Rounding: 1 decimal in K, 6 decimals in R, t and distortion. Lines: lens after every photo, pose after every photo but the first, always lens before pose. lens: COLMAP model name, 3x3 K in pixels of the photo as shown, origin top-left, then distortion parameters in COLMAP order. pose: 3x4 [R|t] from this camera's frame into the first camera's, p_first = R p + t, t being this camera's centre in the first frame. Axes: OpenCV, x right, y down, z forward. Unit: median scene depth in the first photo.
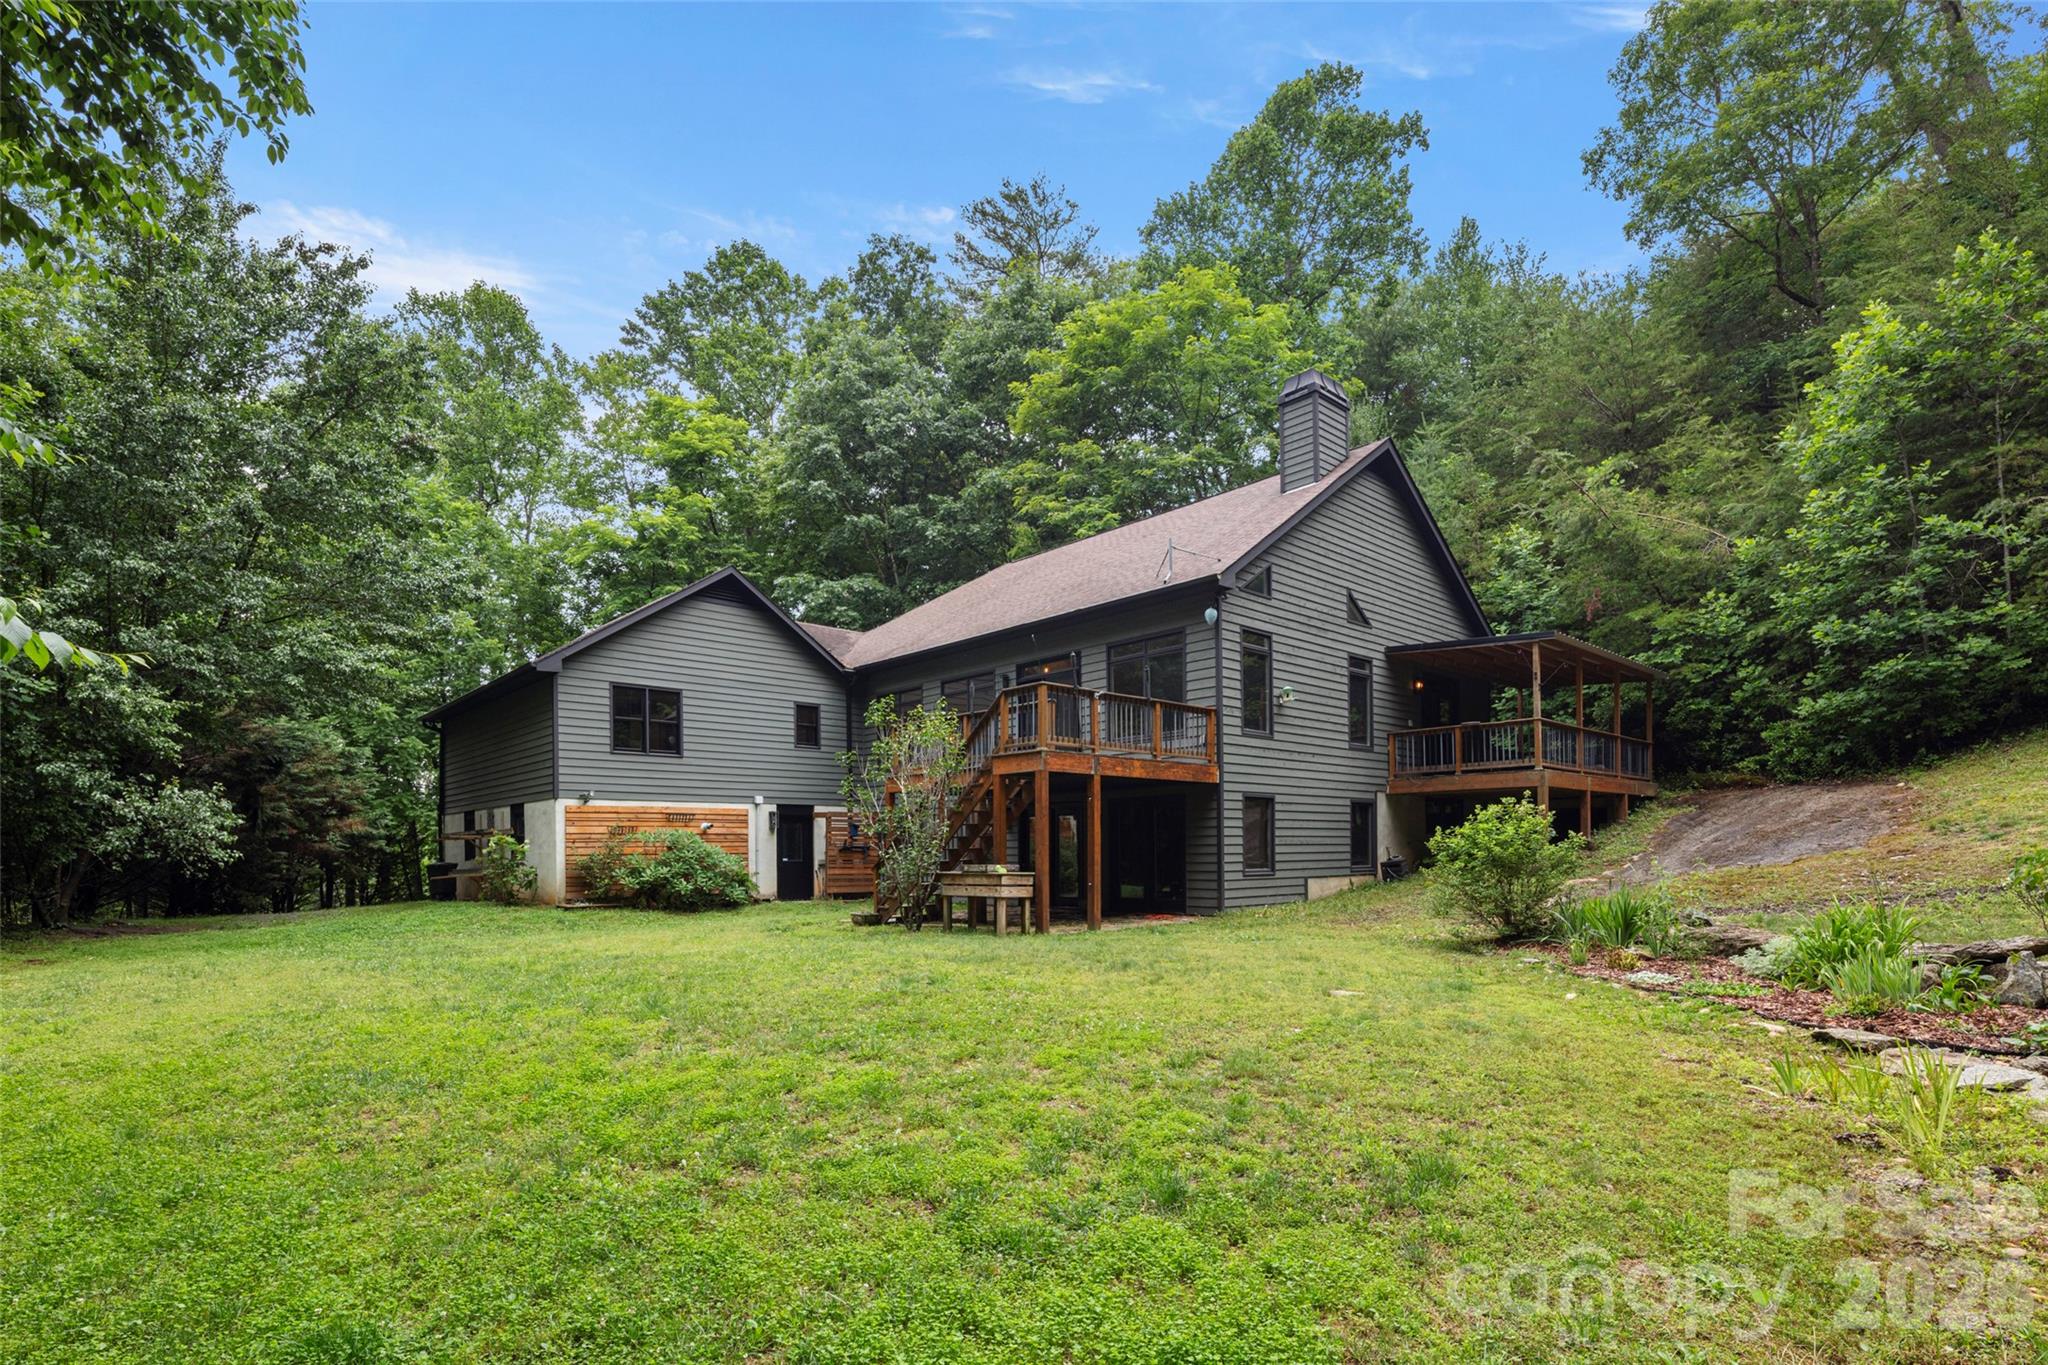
lens RADIAL K [[992.1, 0, 1055.2], [0, 992.1, 840.6], [0, 0, 1]] dist [0.005825, -0.004796]
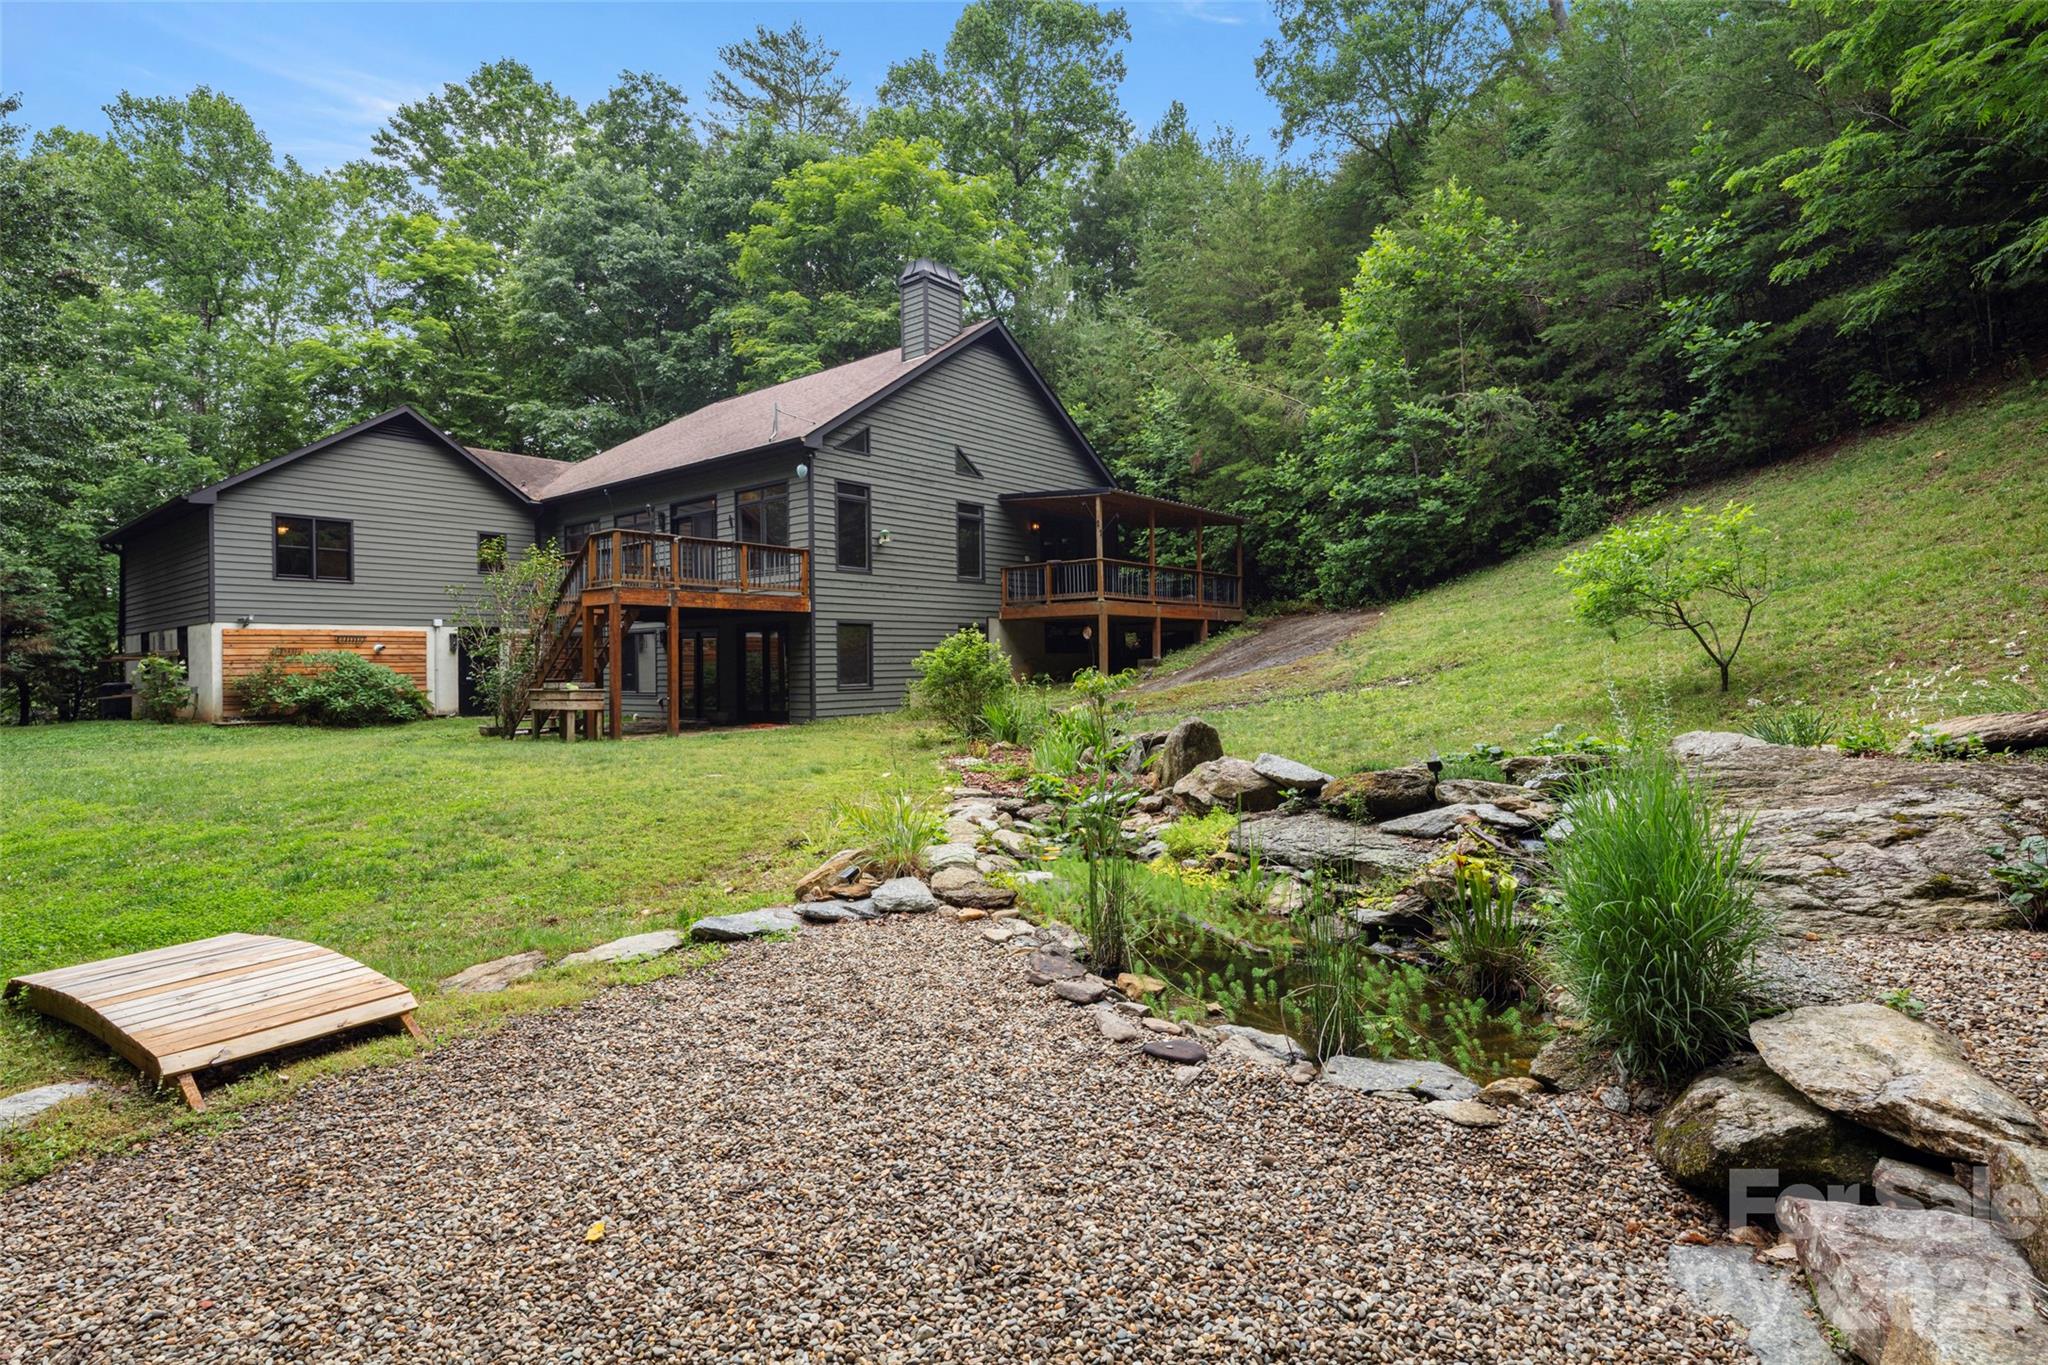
lens RADIAL K [[992.1, 0, 1055.3], [0, 992.1, 655.4], [0, 0, 1]] dist [0.005825, -0.004796]
pose [[0.990255, -0.002838, 0.139237, 0.217836], [0.002755, 0.999996, 0.000791, -0.004945], [-0.139238, -0.000399, 0.990259, -0.160800]]
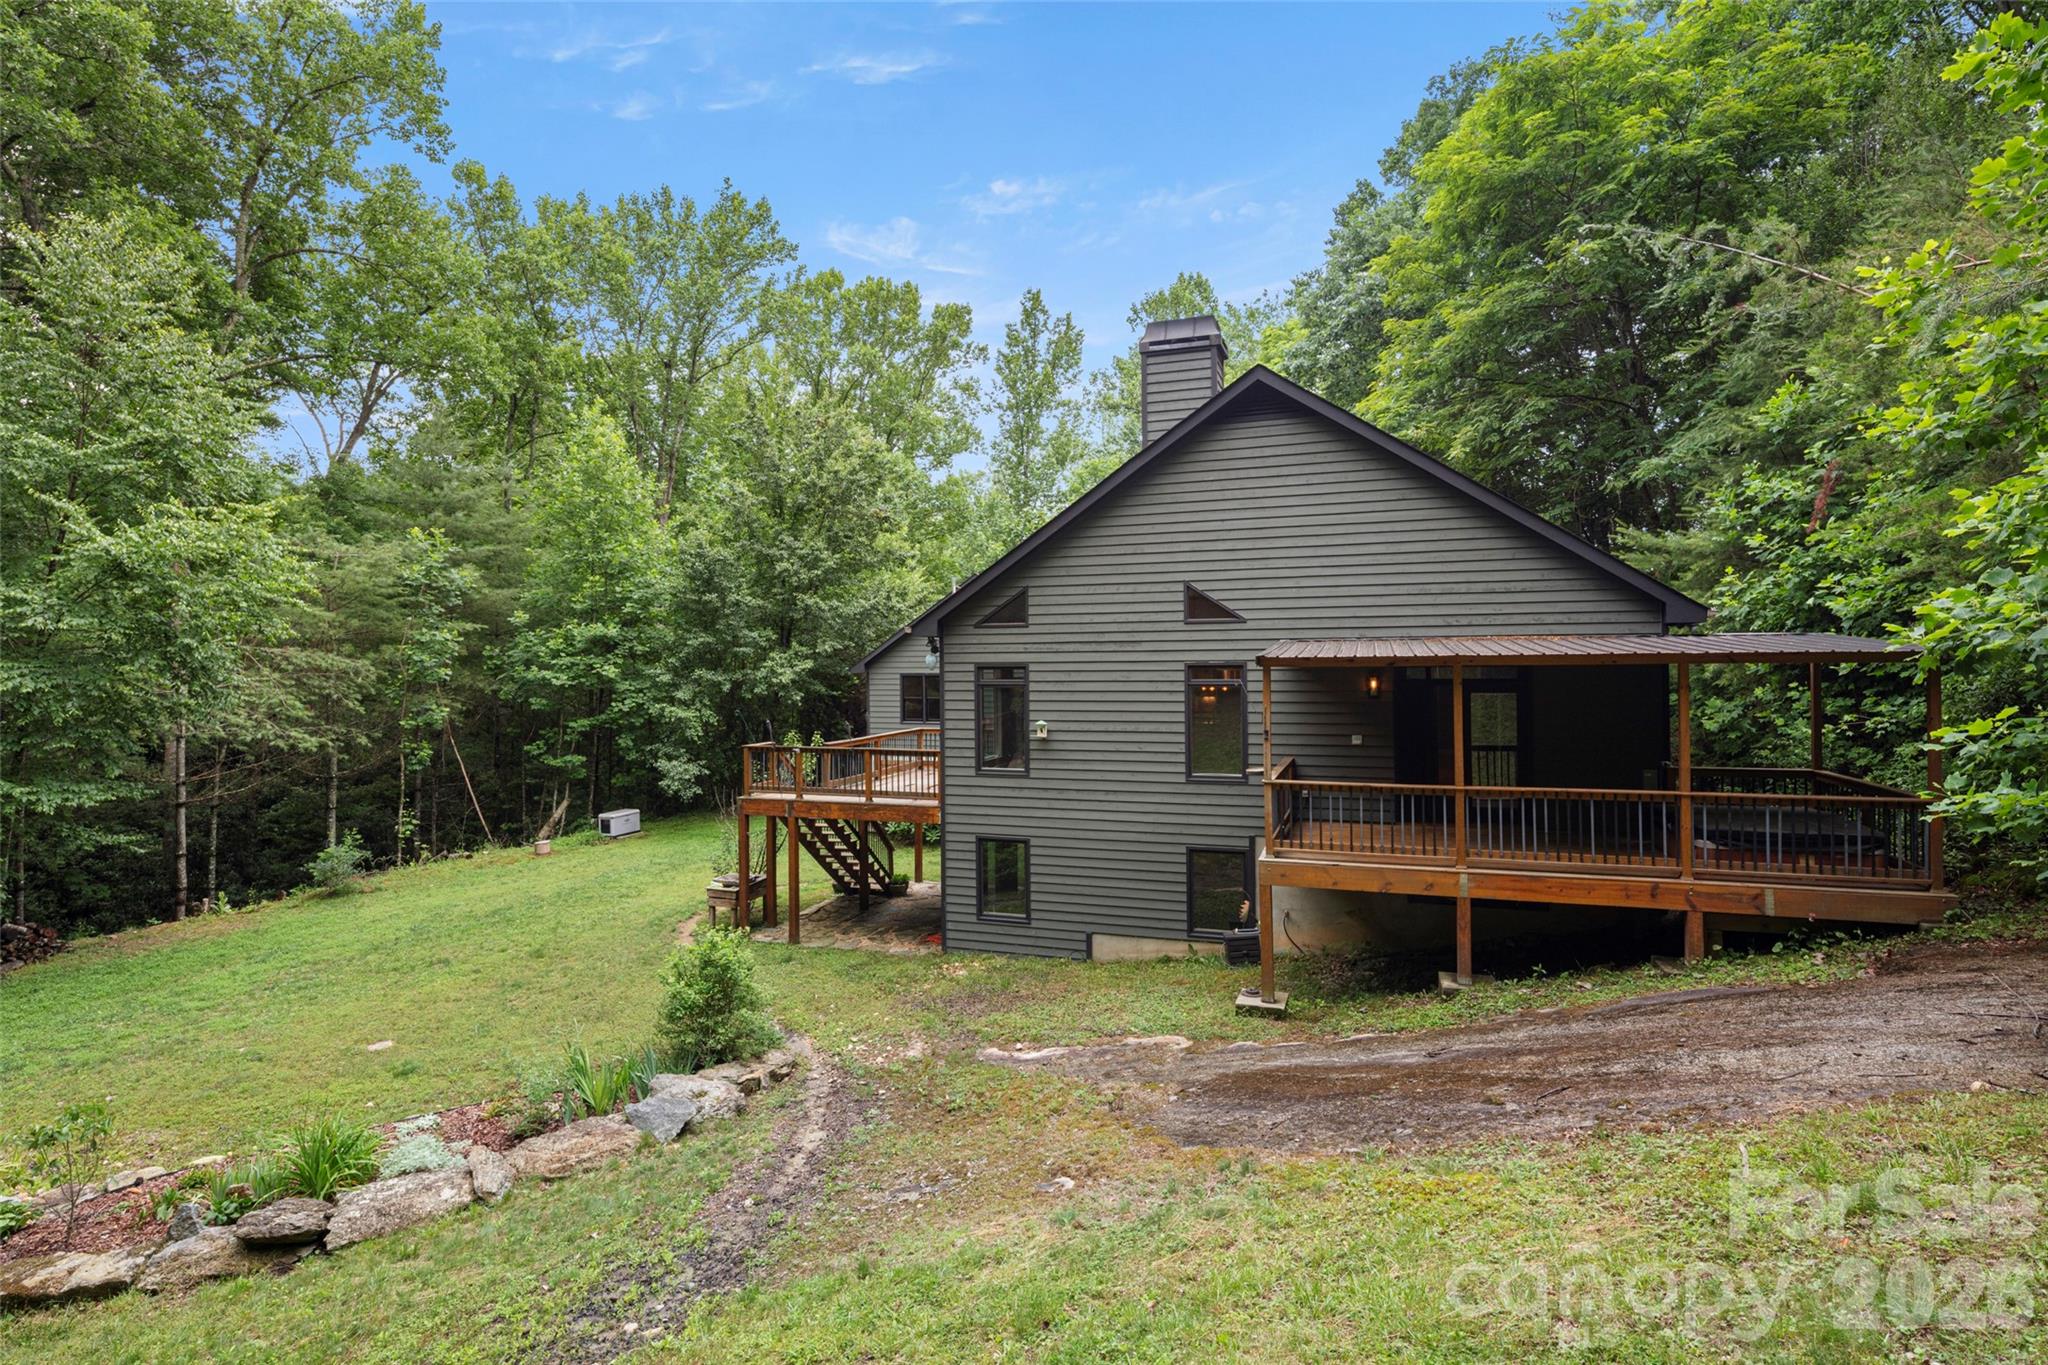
lens RADIAL K [[992.1, 0, 1019.3], [0, 992.1, 663.1], [0, 0, 1]] dist [0.005825, -0.004796]
pose [[0.465440, 0.007615, -0.885047, 0.828596], [0.012409, 0.999809, 0.015128, -0.178567], [0.884993, -0.018024, 0.465256, 0.451340]]
